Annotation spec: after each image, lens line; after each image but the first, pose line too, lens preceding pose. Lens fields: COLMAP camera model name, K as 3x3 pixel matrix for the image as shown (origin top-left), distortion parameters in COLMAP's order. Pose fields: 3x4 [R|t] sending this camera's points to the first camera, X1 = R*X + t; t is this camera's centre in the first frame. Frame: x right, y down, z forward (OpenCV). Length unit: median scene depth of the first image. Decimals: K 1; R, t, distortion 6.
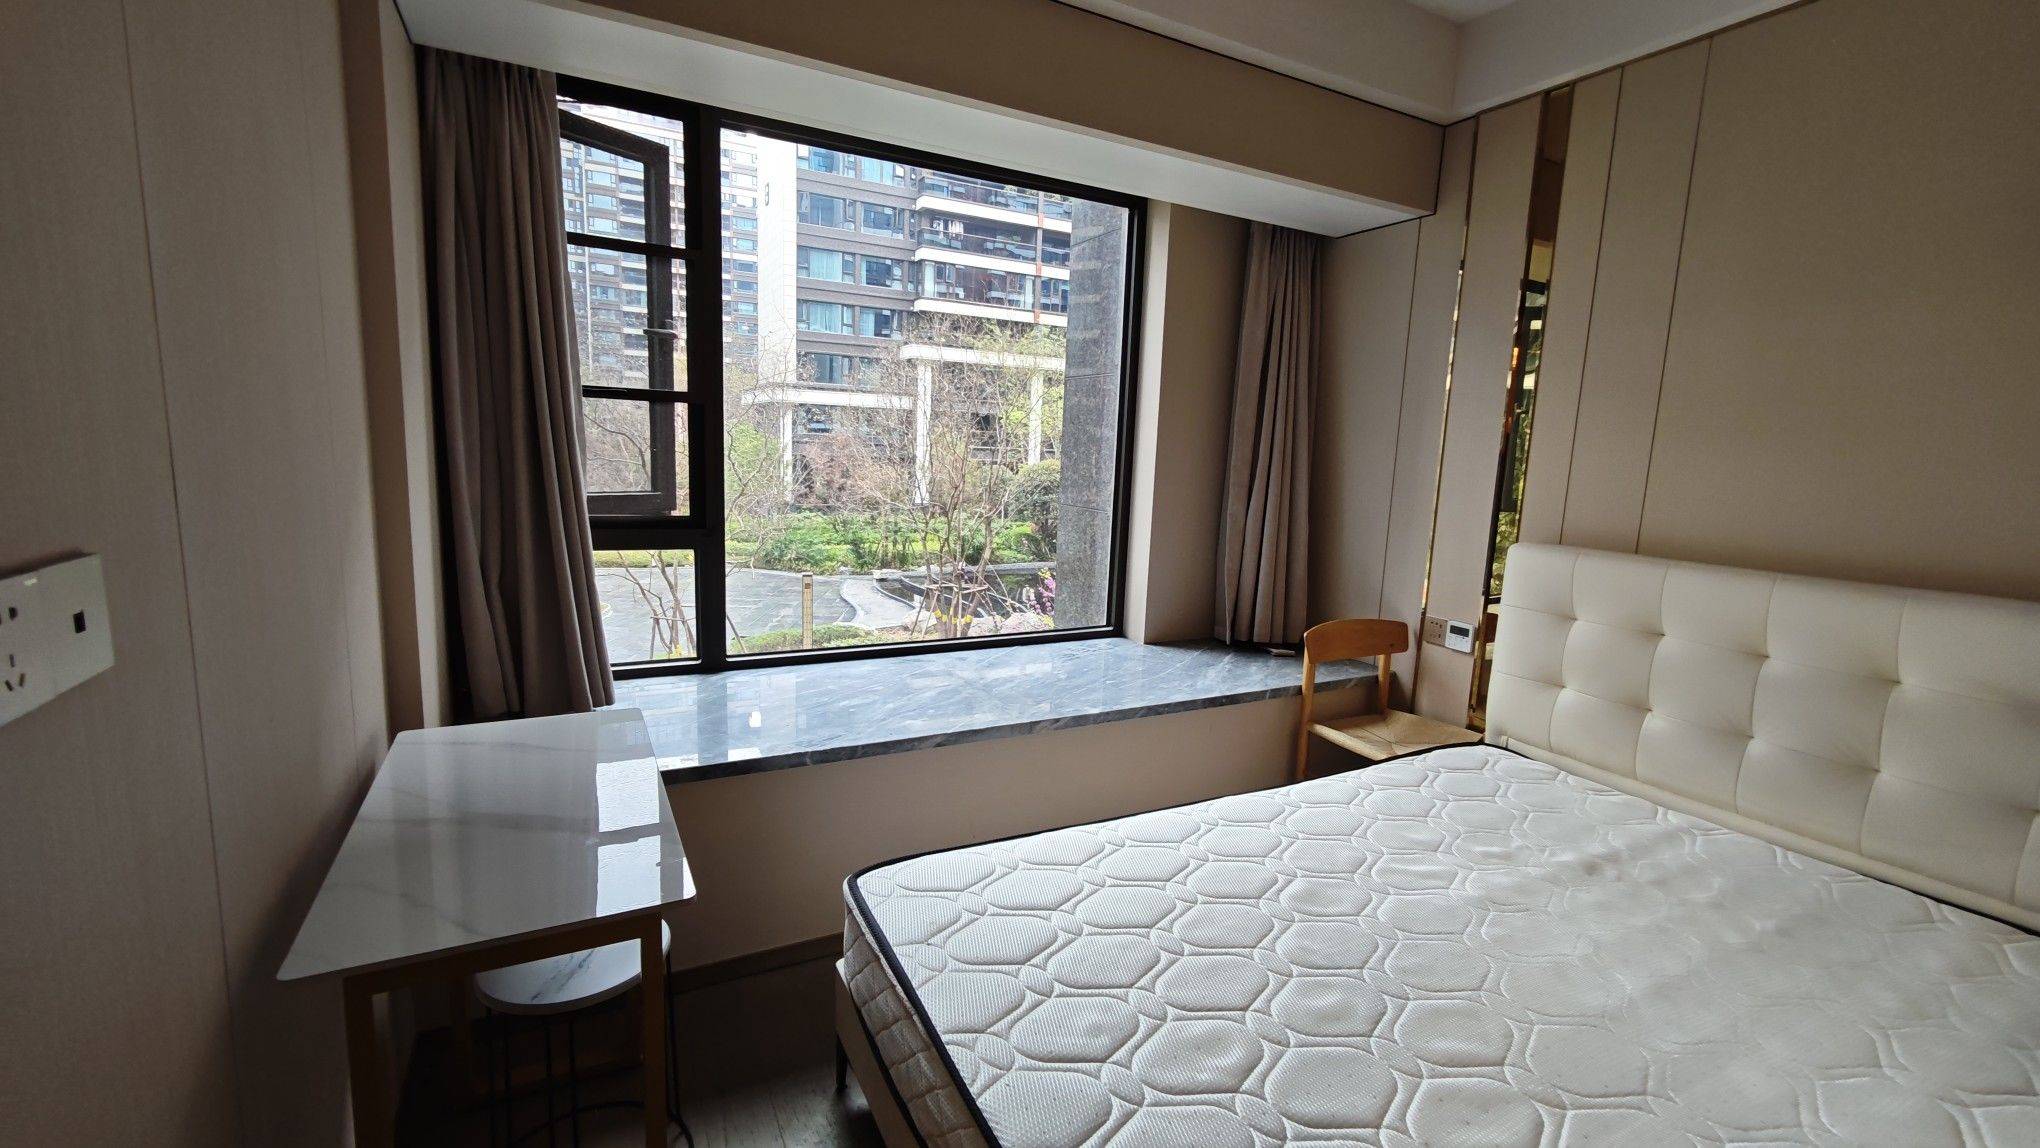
lens RADIAL K [[840.6, 0, 1021.4], [0, 840.6, 606.0], [0, 0, 1]] dist [-0.009853, -0.000267]
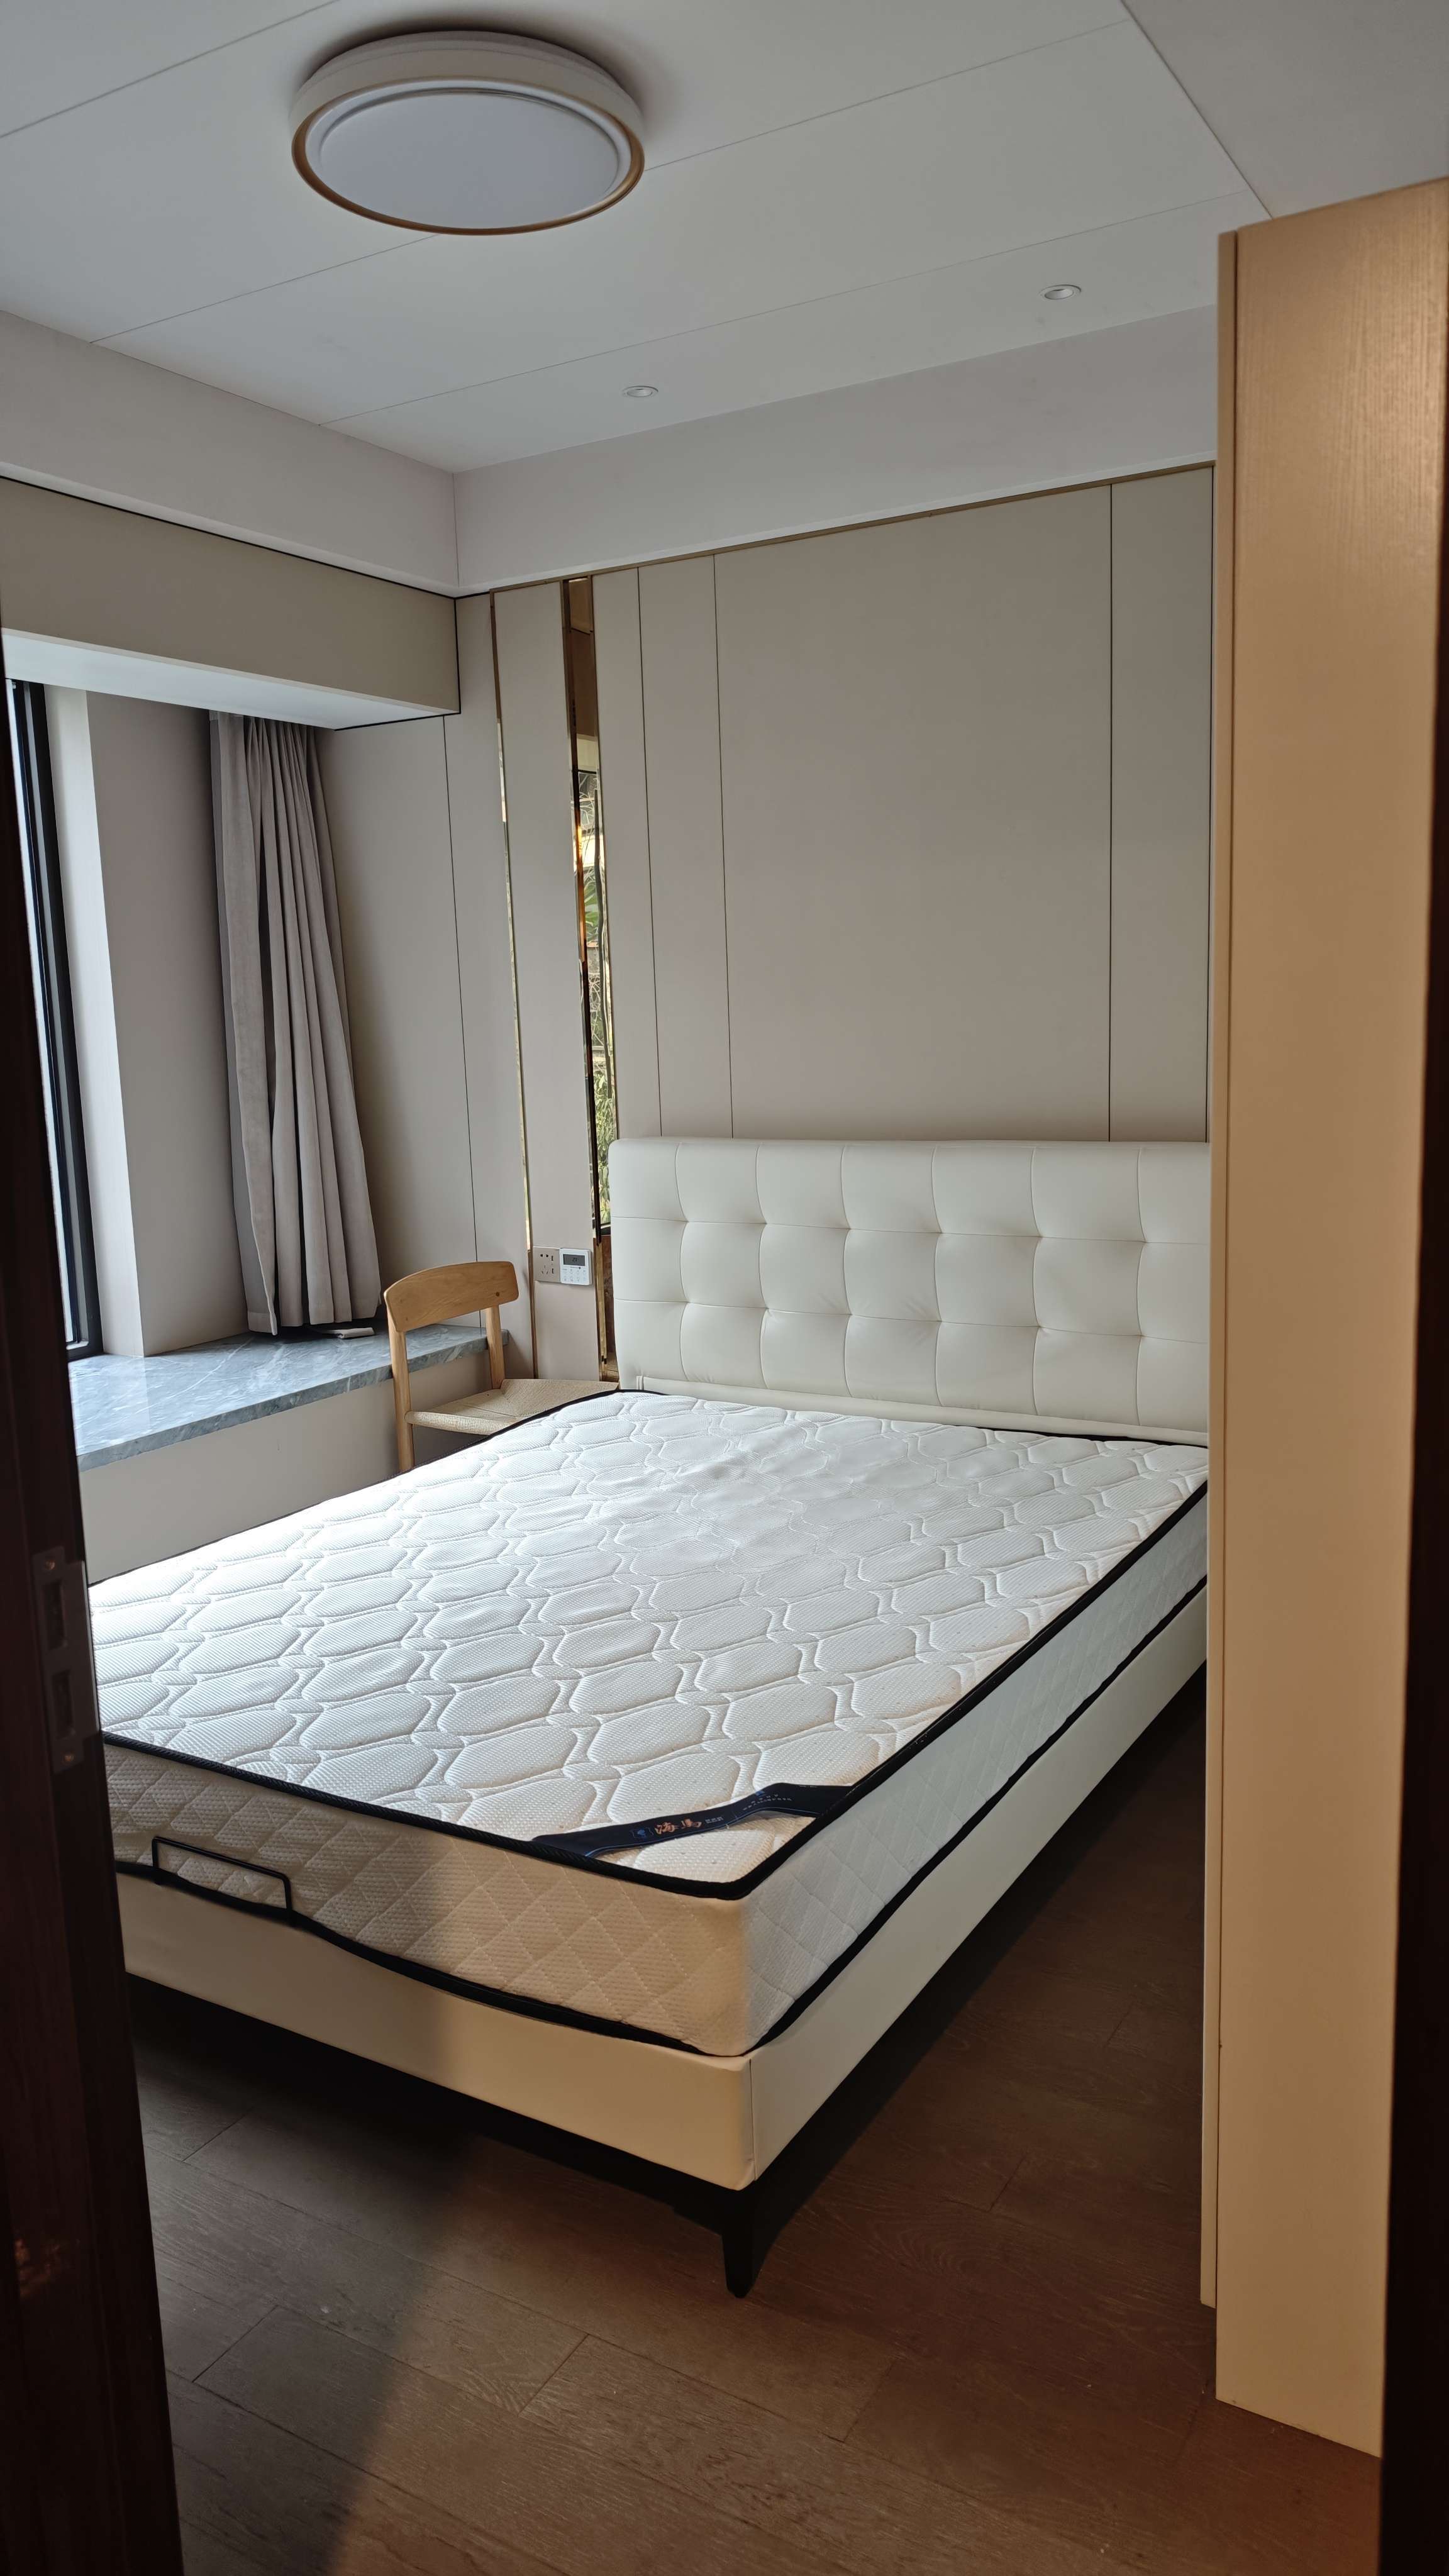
lens RADIAL K [[1785.4, 0, 724.5], [0, 1785.4, 1288.0], [0, 0, 1]] dist [0.005535, 0.000005]
pose [[0.851082, -0.143749, 0.504971, -0.231242], [0.155635, 0.987635, 0.018839, 0.054445], [-0.501435, 0.062557, 0.862931, -0.582133]]
